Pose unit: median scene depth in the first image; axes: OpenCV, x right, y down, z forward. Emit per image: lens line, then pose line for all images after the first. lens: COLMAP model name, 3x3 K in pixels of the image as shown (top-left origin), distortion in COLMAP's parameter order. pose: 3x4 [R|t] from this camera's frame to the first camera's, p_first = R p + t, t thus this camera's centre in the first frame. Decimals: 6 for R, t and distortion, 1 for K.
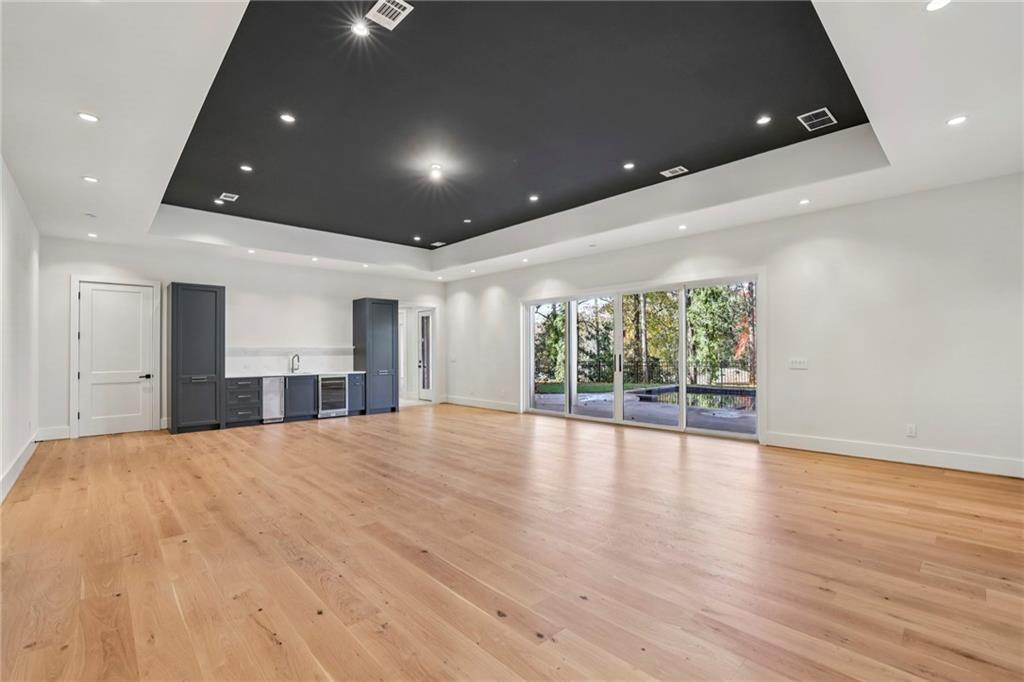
lens RADIAL K [[443.2, 0, 512.0], [0, 443.2, 341.0], [0, 0, 1]] dist [-0.027776, 0.000536]
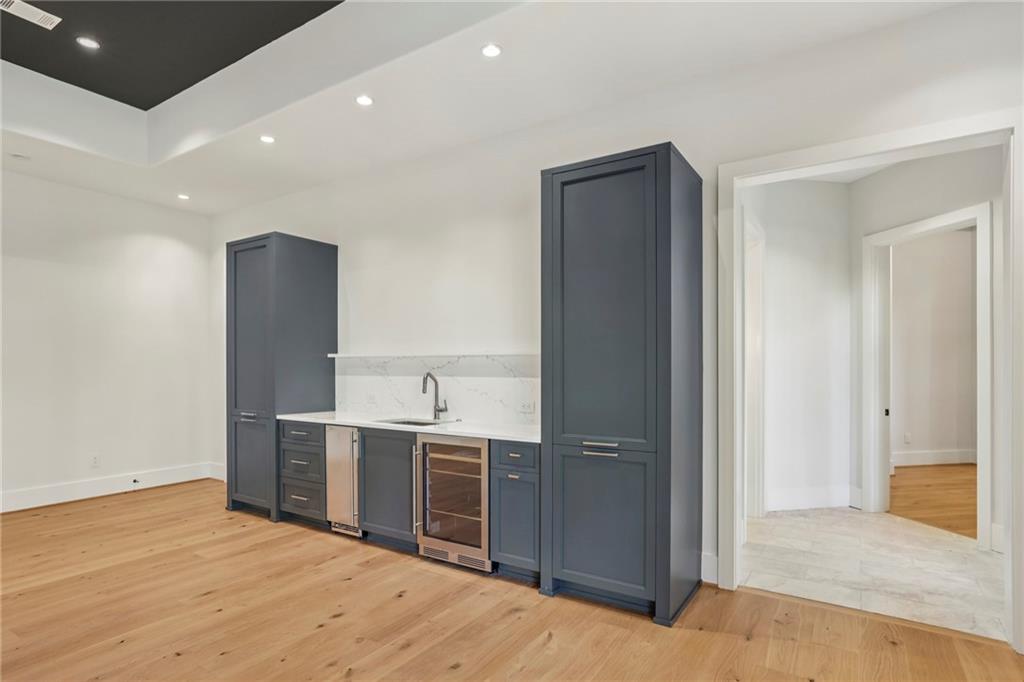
lens RADIAL K [[535.2, 0, 513.4], [0, 535.2, 368.4], [0, 0, 1]] dist [0.001763, 0.000422]
pose [[0.240414, 0.004235, -0.970661, -0.010802], [0.016289, 0.999832, 0.008397, 0.024727], [0.970534, -0.017830, 0.240305, 0.974173]]
